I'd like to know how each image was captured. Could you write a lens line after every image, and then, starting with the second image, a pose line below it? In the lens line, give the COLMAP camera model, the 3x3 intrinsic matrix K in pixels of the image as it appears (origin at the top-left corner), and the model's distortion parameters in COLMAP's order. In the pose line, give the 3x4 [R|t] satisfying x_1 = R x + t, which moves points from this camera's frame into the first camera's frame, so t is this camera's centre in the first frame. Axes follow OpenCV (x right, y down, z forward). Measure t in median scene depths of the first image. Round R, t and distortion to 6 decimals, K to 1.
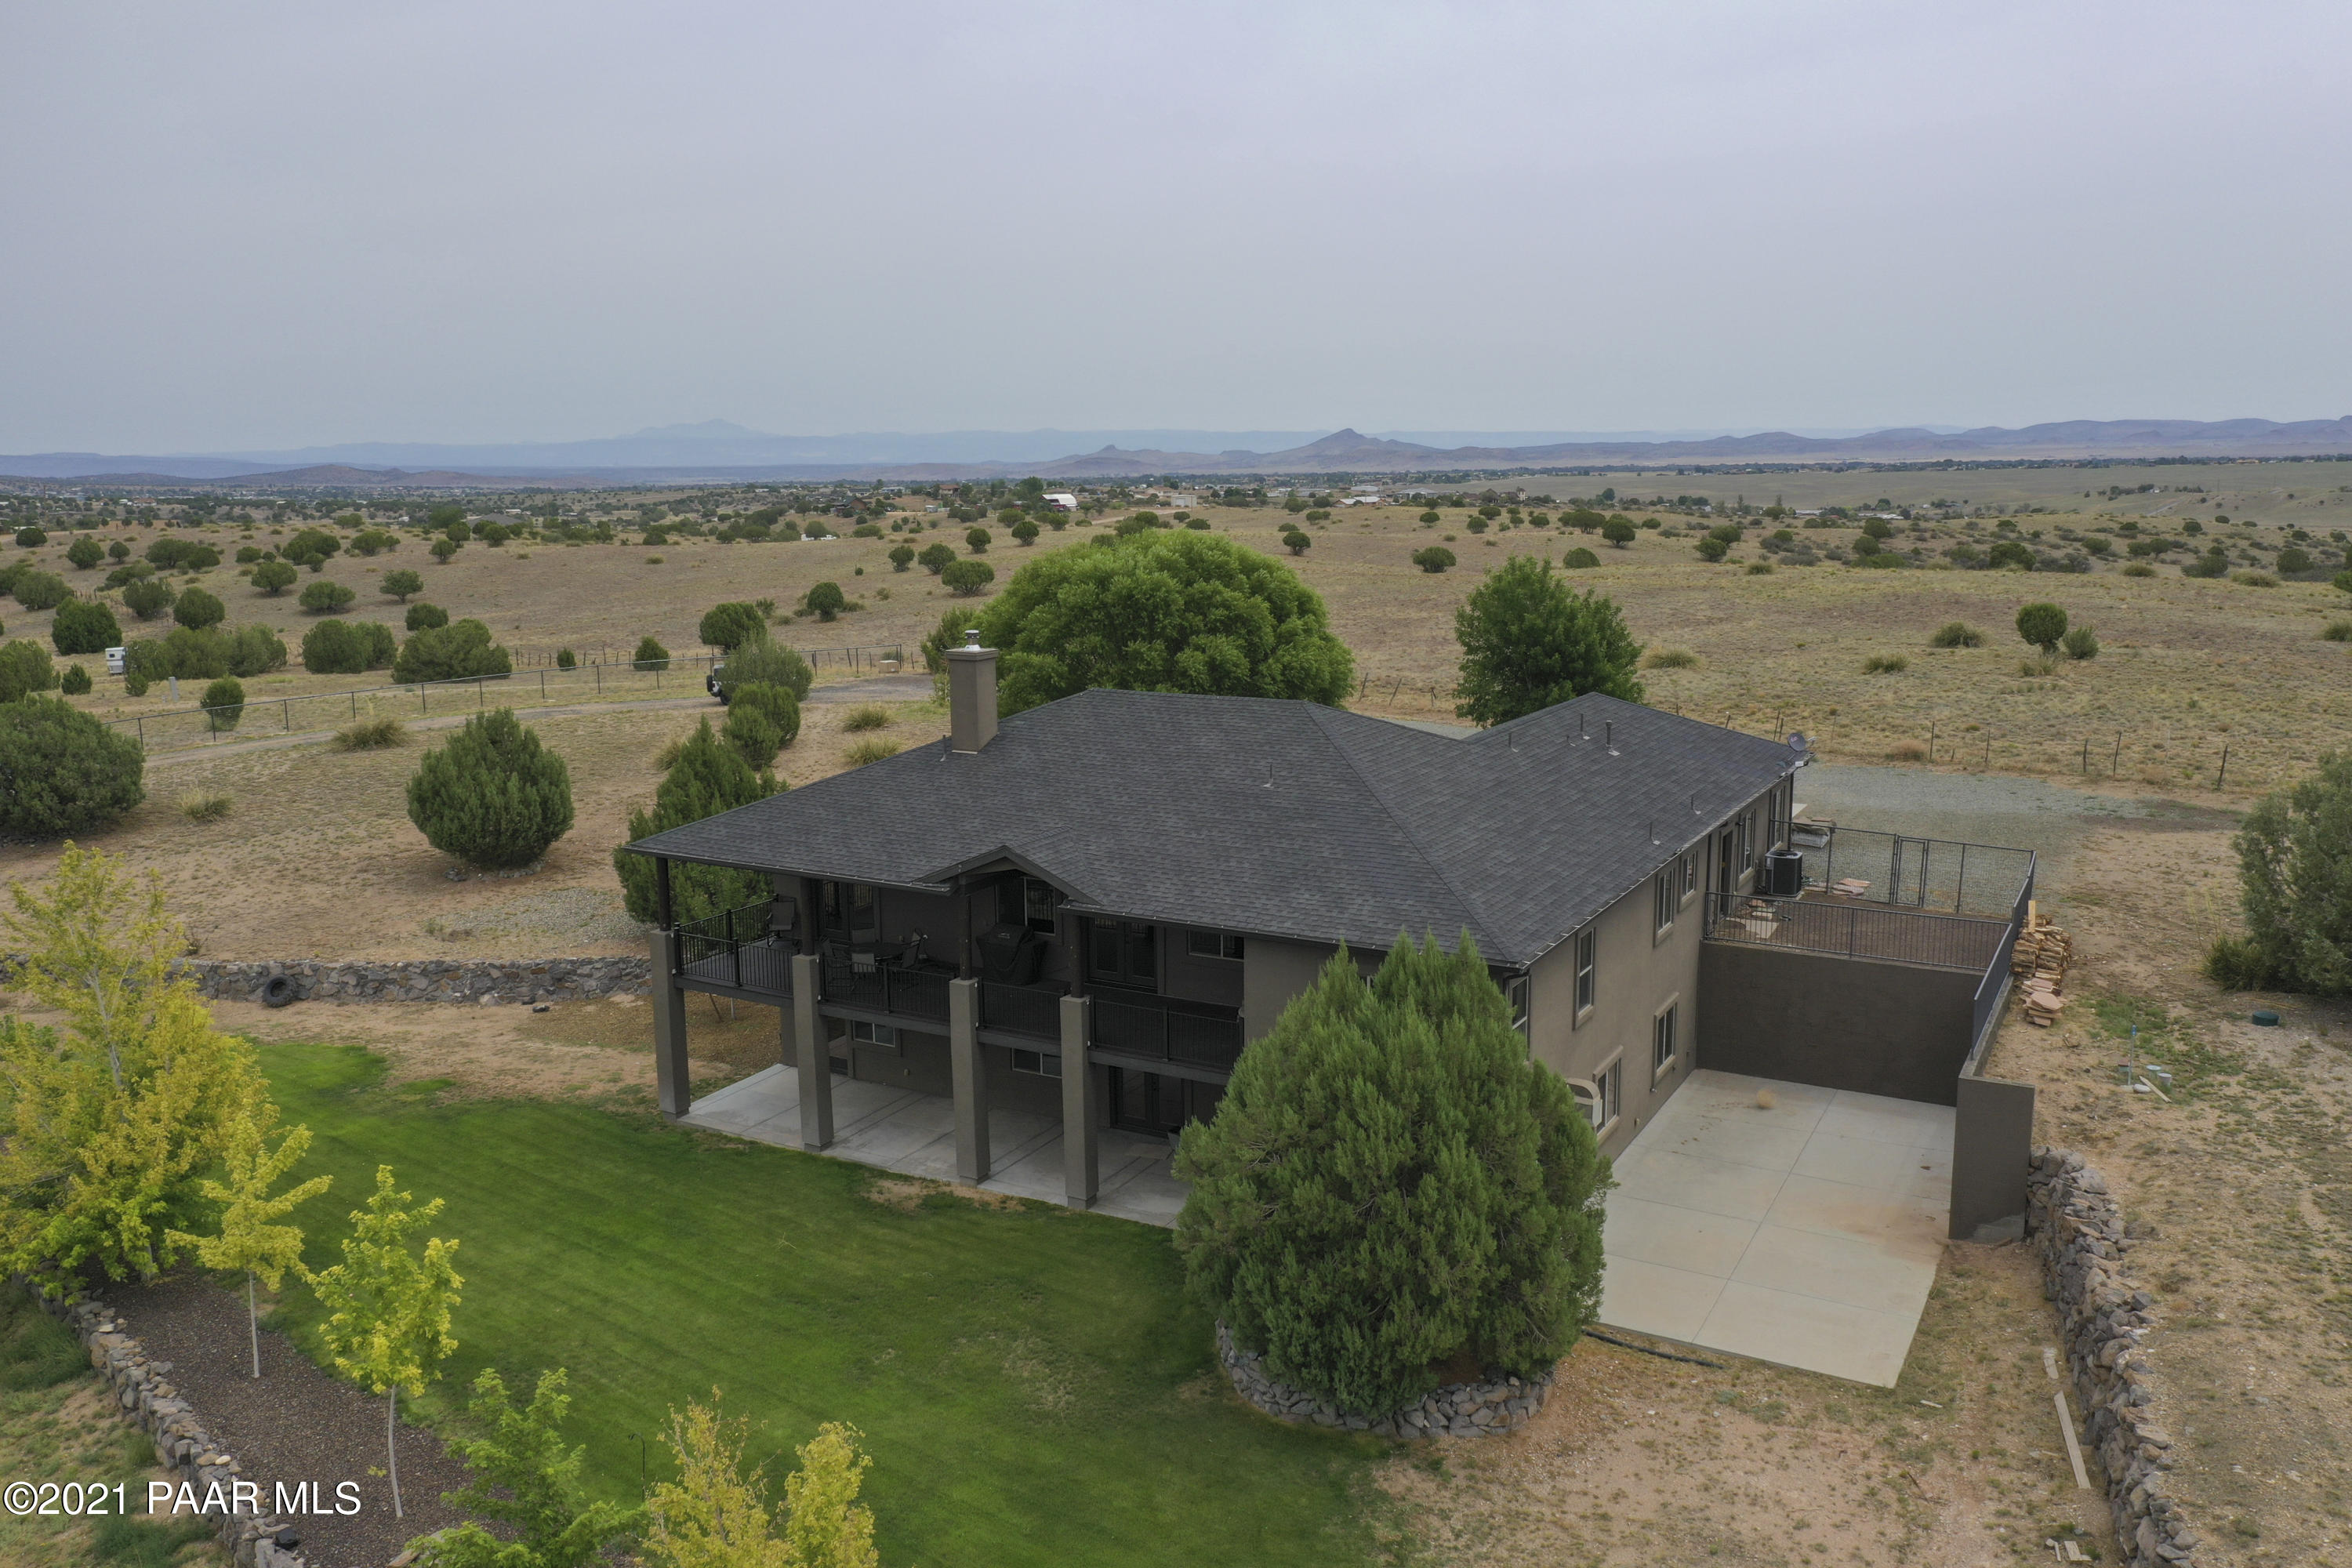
lens RADIAL K [[1854.3, 0, 1164.1], [0, 1854.3, 782.9], [0, 0, 1]] dist [0.009894, -0.006590]
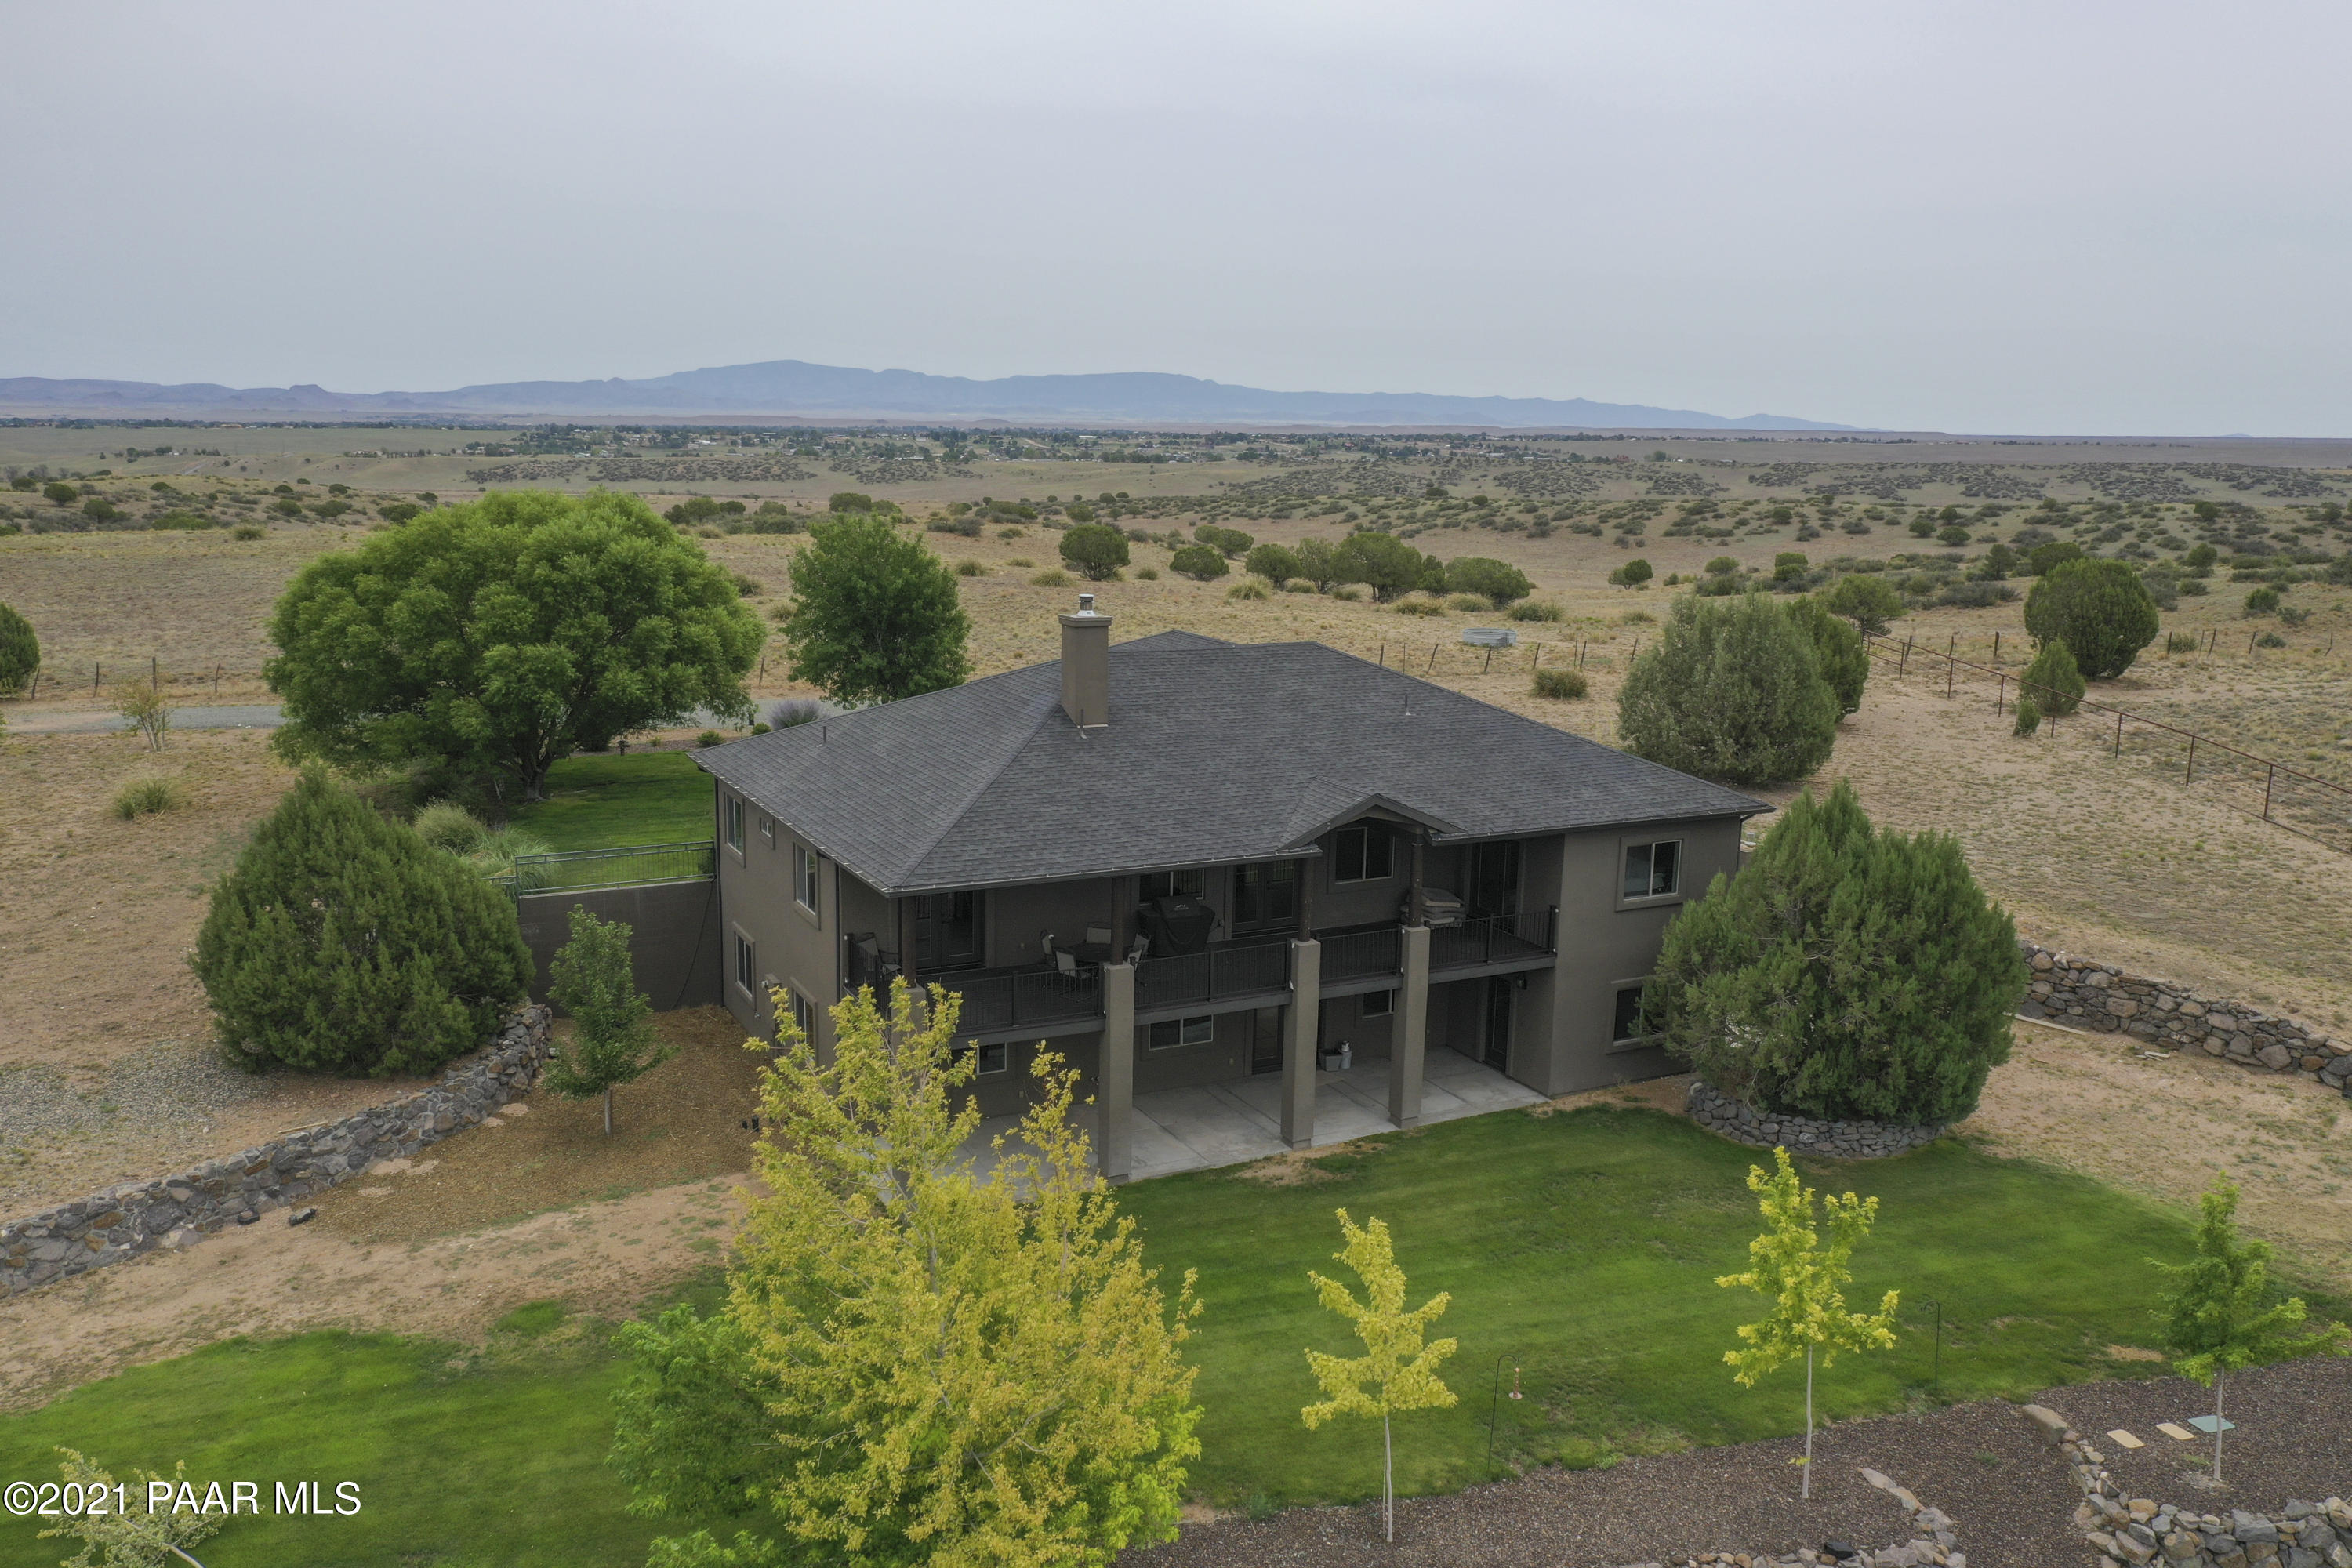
lens RADIAL K [[1854.3, 0, 1172.3], [0, 1854.3, 788.4], [0, 0, 1]] dist [0.009894, -0.006590]
pose [[0.548741, -0.137781, 0.824561, -0.745636], [0.119390, 0.989131, 0.085827, -0.053110], [-0.827424, 0.051348, 0.559226, 0.394031]]
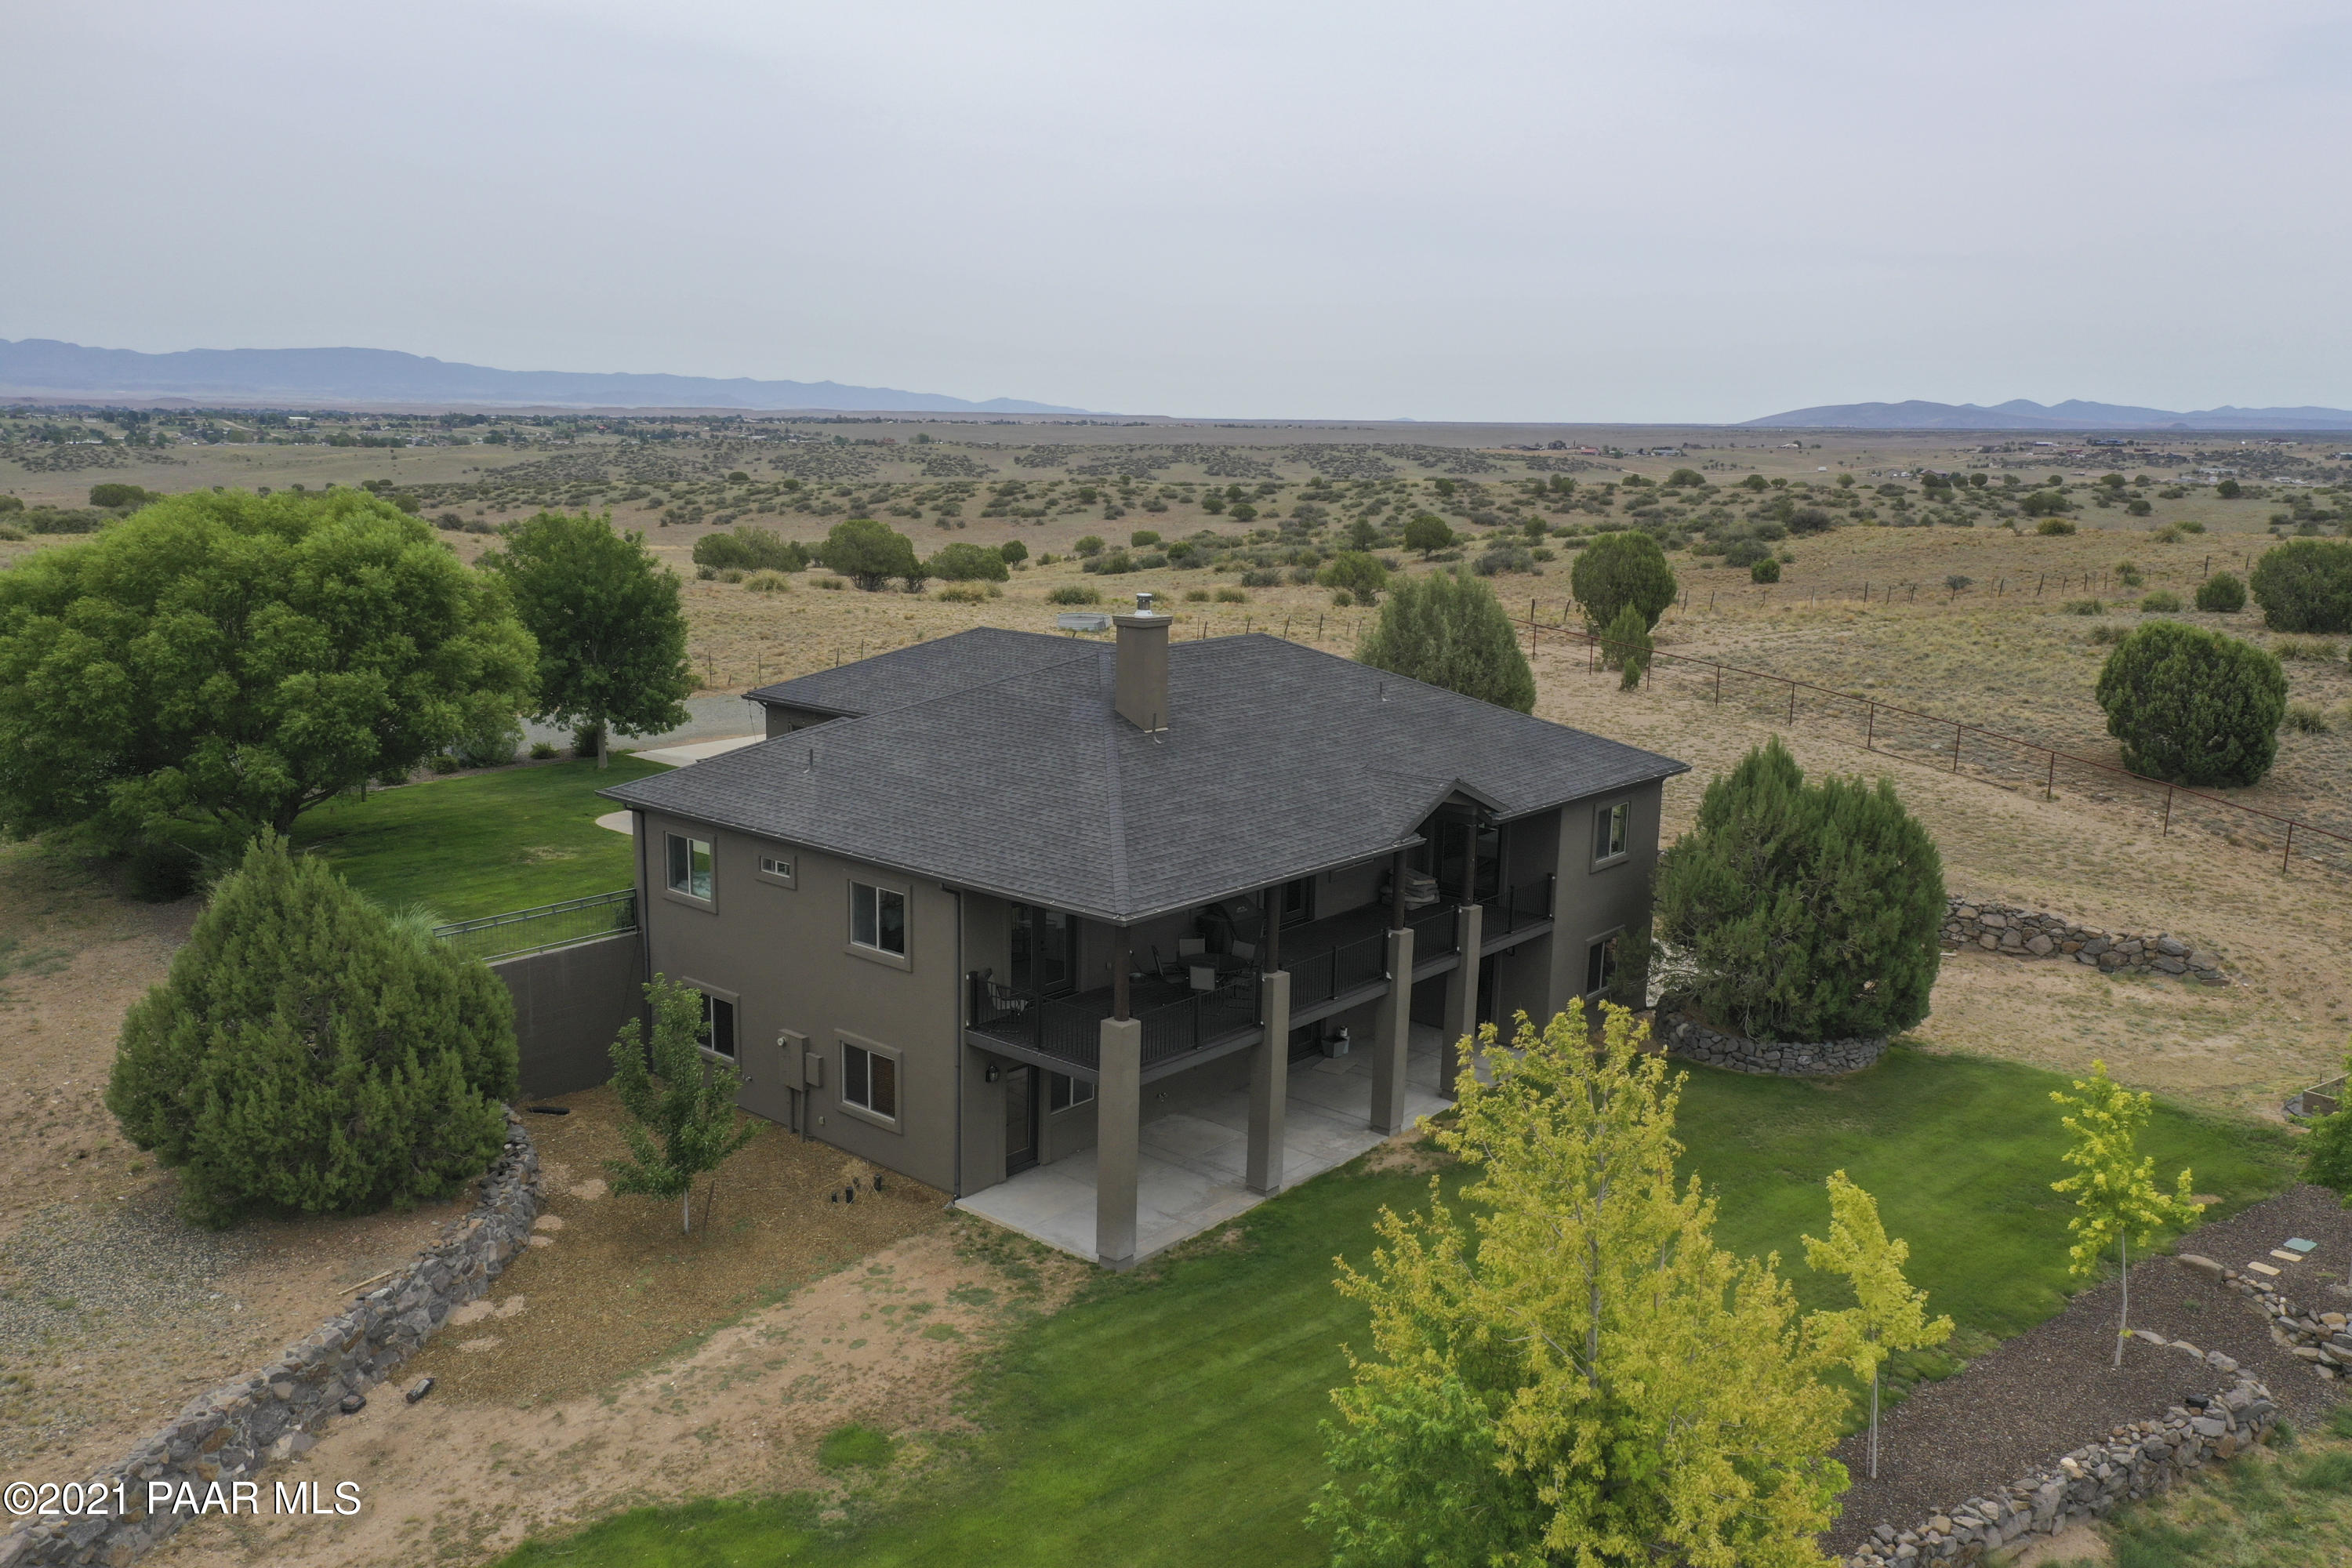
lens RADIAL K [[1854.3, 0, 1173.4], [0, 1854.3, 778.3], [0, 0, 1]] dist [0.009894, -0.006590]
pose [[0.189092, -0.168340, 0.967422, -0.849650], [0.147481, 0.978889, 0.141509, -0.104304], [-0.970821, 0.115918, 0.209927, 0.705361]]
